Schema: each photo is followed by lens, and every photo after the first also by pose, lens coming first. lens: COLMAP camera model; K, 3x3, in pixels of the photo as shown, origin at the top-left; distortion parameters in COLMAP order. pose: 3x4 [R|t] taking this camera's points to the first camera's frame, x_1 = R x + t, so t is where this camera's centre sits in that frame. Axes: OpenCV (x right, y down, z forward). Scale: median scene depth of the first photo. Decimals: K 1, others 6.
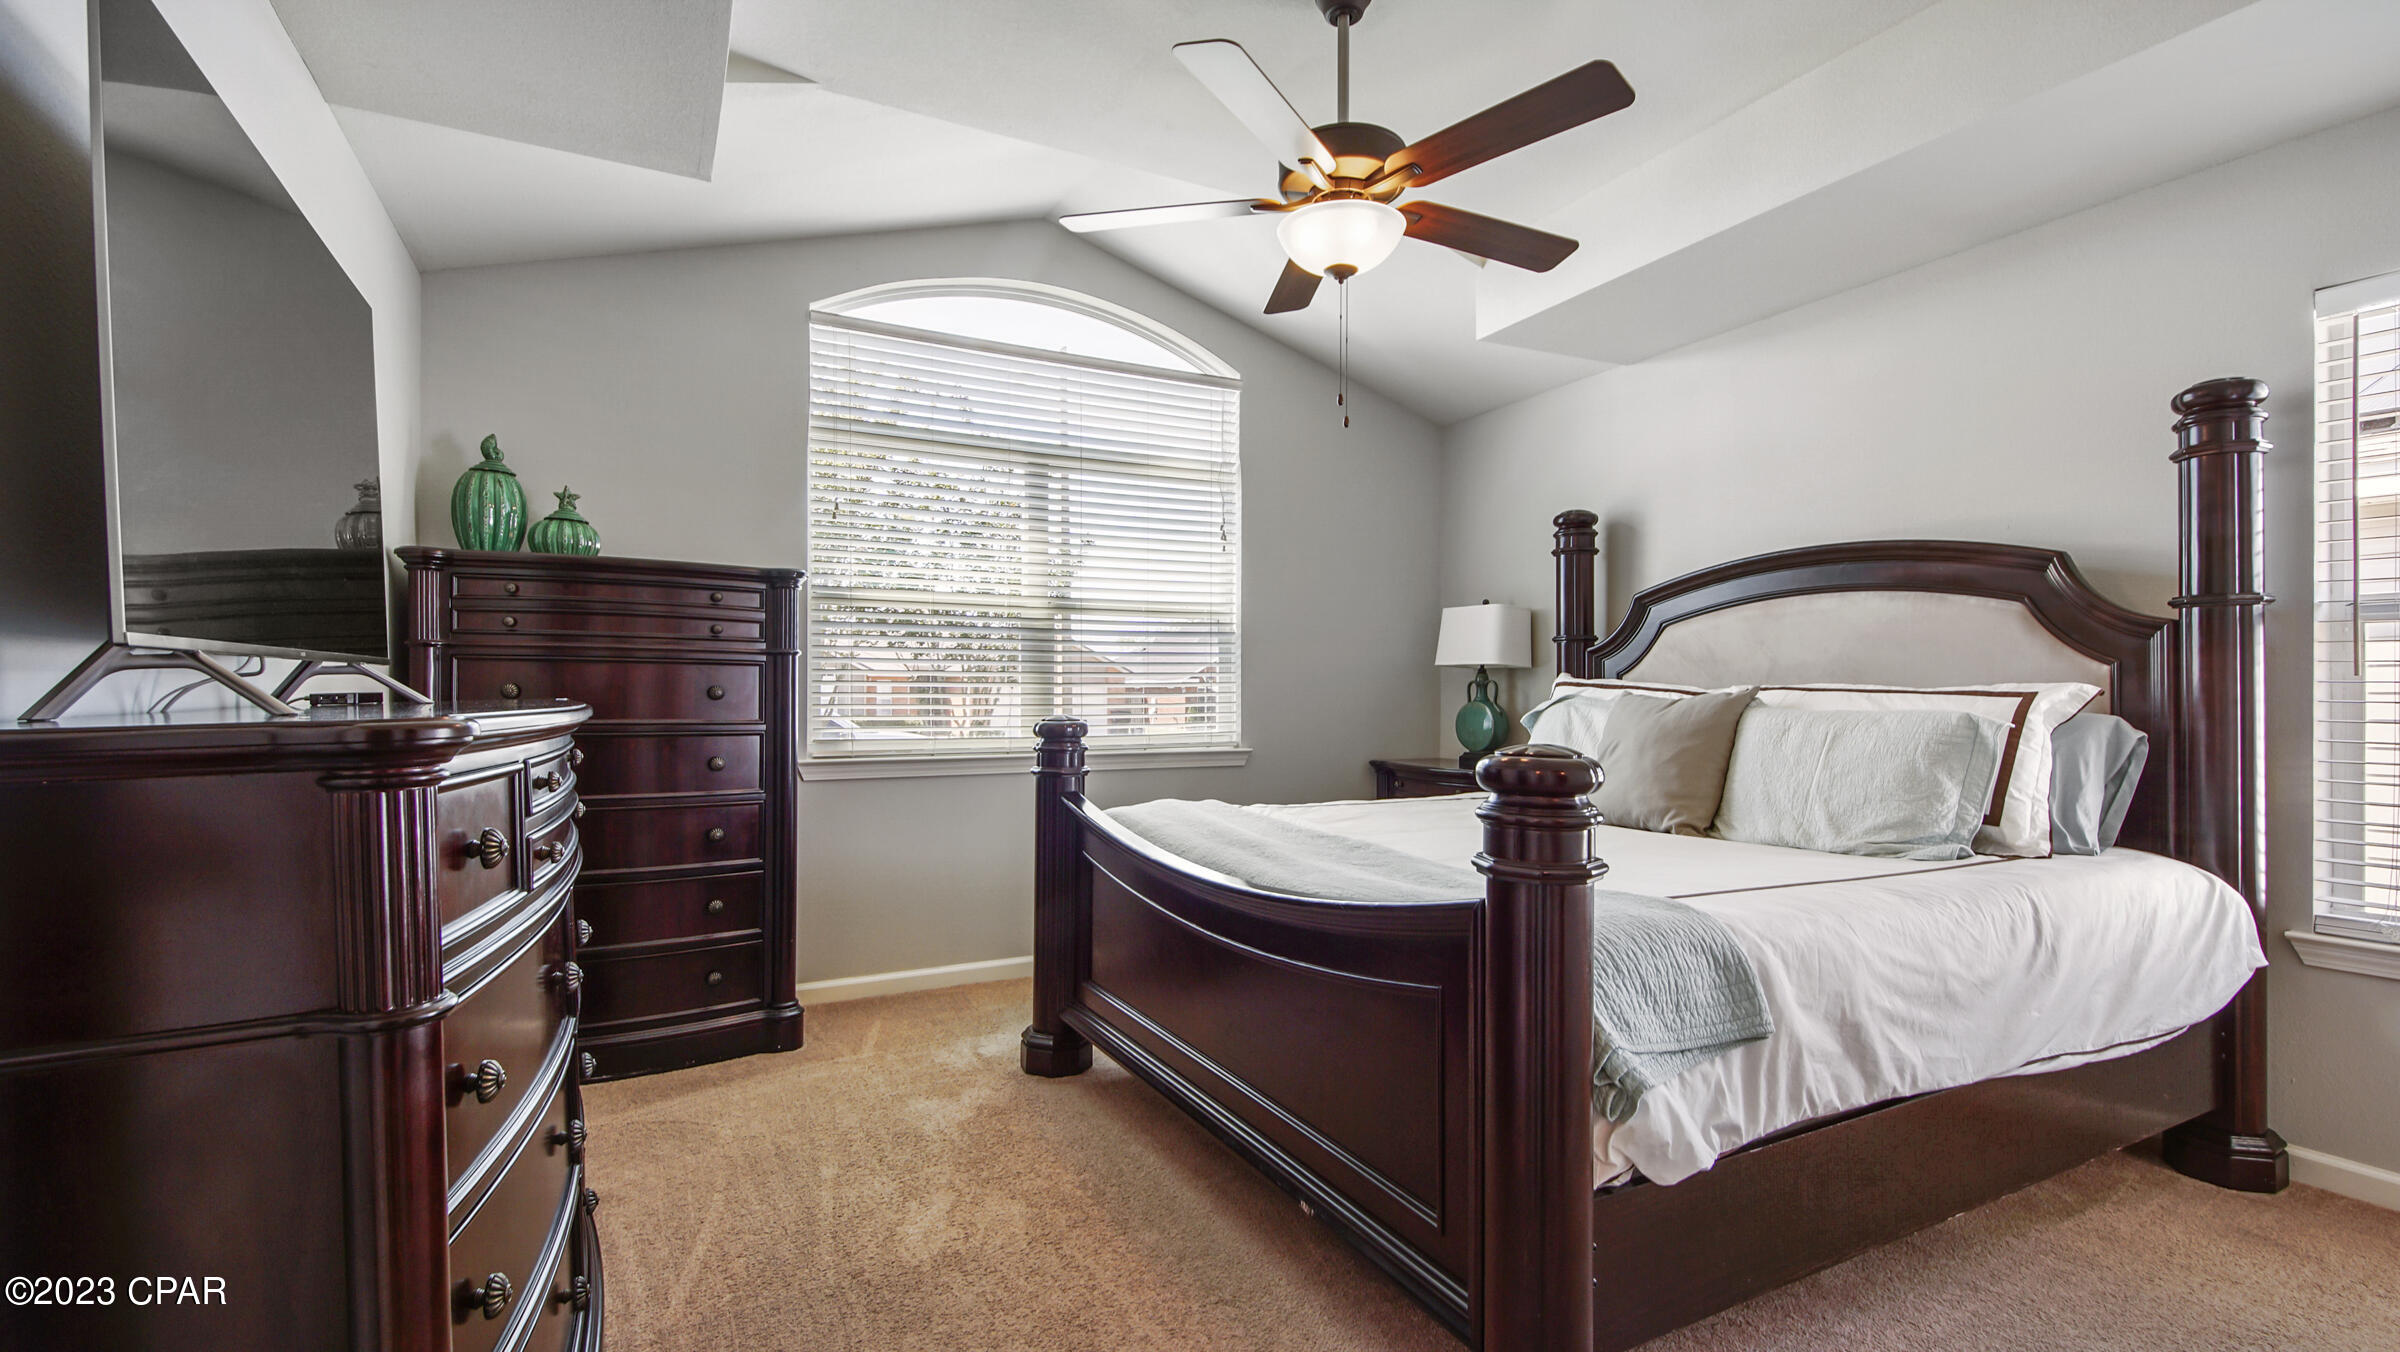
lens RADIAL K [[1054.4, 0, 1203.0], [0, 1054.4, 677.8], [0, 0, 1]] dist [0.033092, -0.000269]
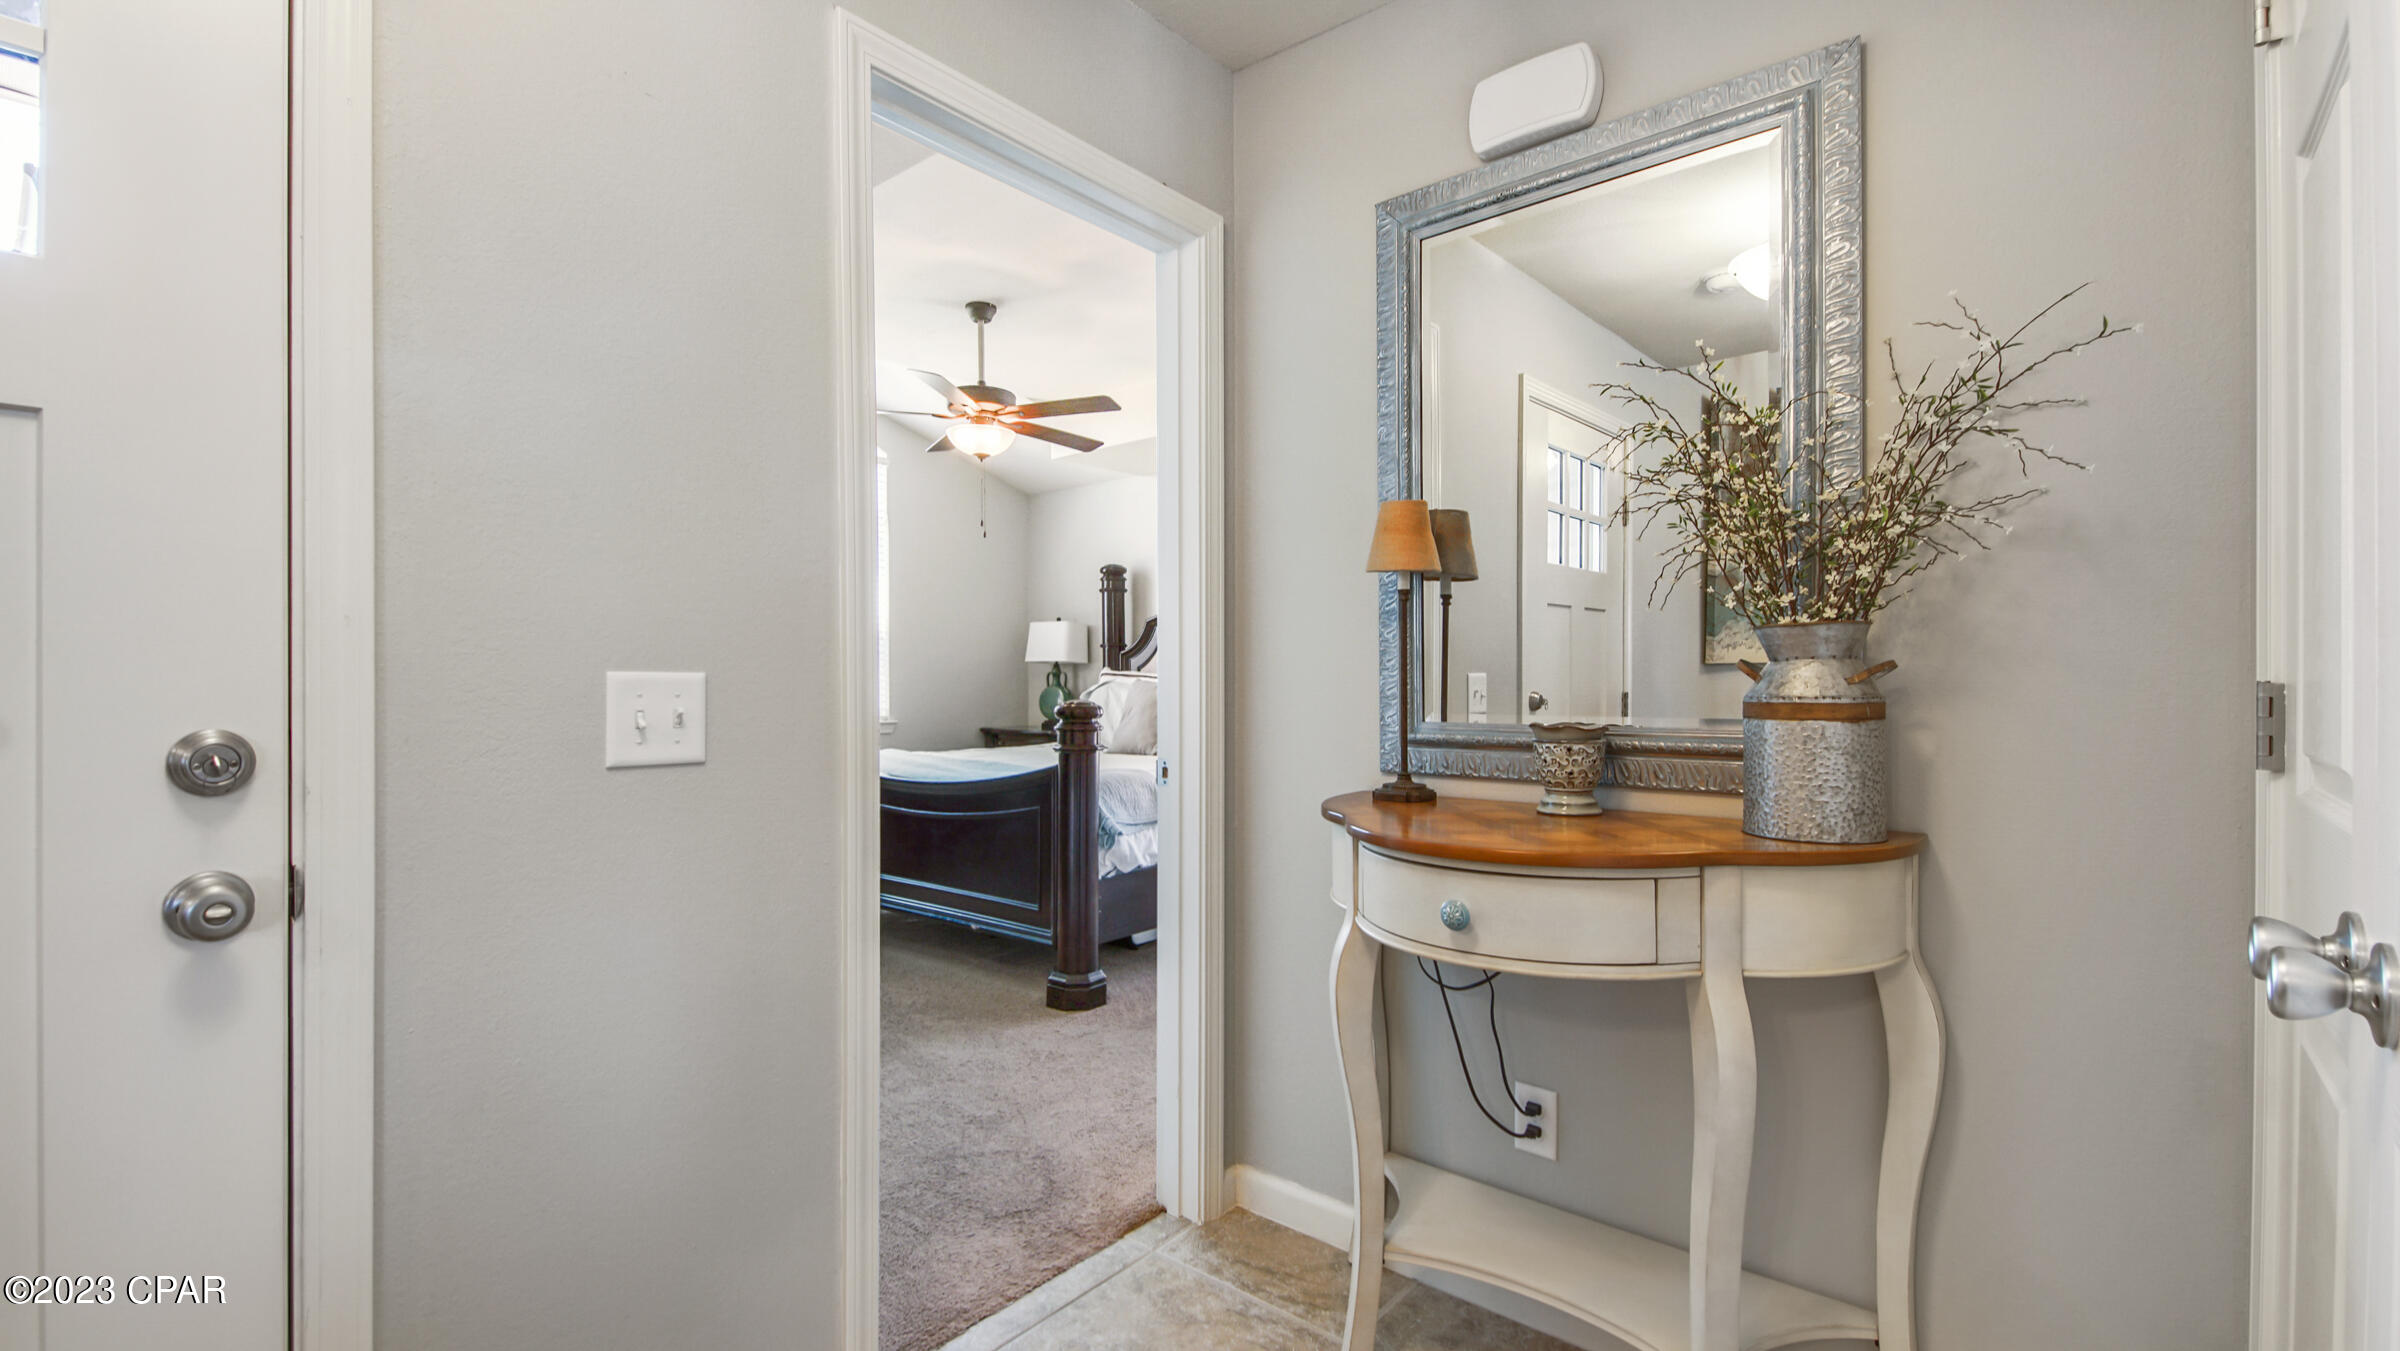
lens RADIAL K [[1054.4, 0, 1203.0], [0, 1054.4, 677.3], [0, 0, 1]] dist [0.033092, -0.000269]
pose [[0.922654, -0.006881, 0.385567, -0.140182], [0.003011, 0.999939, 0.010640, -0.005853], [-0.385616, -0.008657, 0.922619, -0.532494]]
